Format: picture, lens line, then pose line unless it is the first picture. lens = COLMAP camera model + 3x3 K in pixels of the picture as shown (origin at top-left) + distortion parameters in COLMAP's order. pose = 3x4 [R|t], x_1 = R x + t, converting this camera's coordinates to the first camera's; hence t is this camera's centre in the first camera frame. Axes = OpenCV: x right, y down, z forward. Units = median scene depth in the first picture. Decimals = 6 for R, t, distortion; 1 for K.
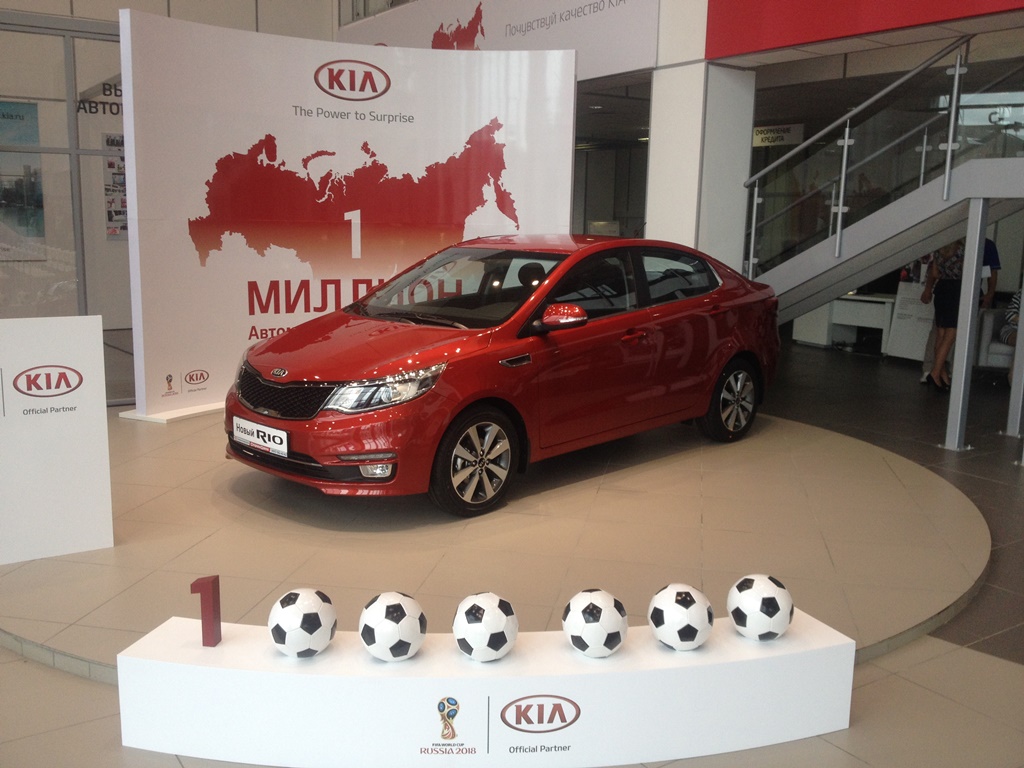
lens RADIAL K [[1009.4, 0, 511.9], [0, 1009.4, 383.9], [0, 0, 1]] dist [0.032336, 0.000000]
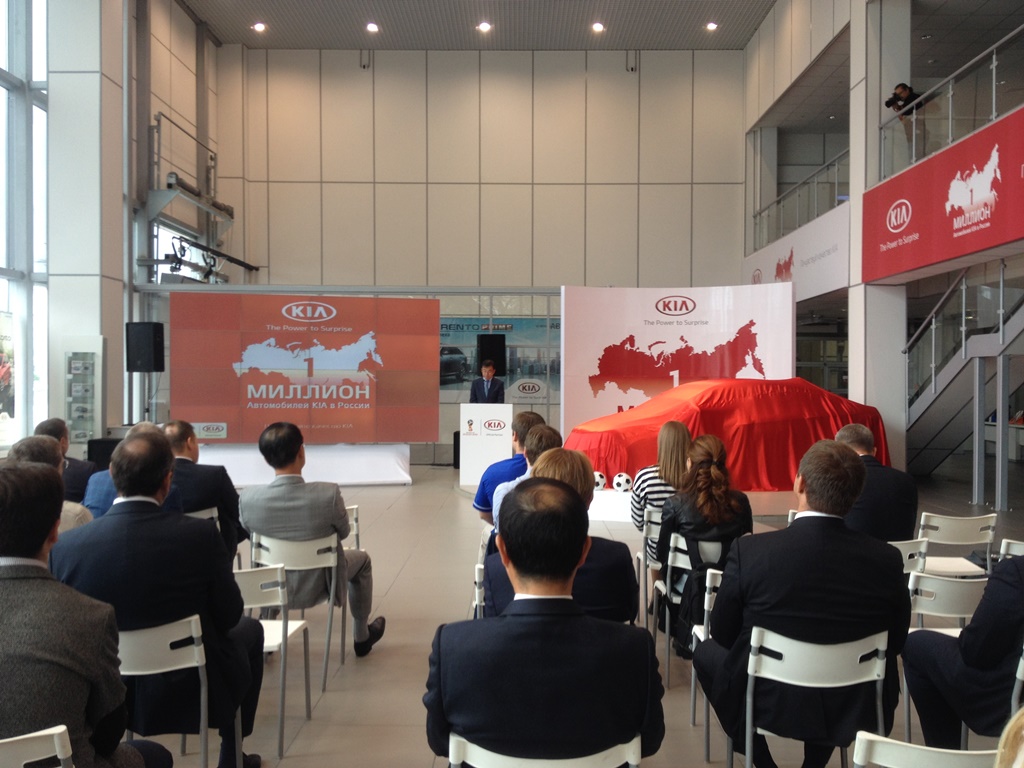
lens RADIAL K [[1009.4, 0, 522.8], [0, 1009.4, 384.3], [0, 0, 1]] dist [0.032336, 0.000000]
pose [[0.848985, -0.013874, -0.528235, 0.623079], [-0.075018, 0.986366, -0.146475, 0.161015], [0.523065, 0.163982, 0.836369, -0.771634]]
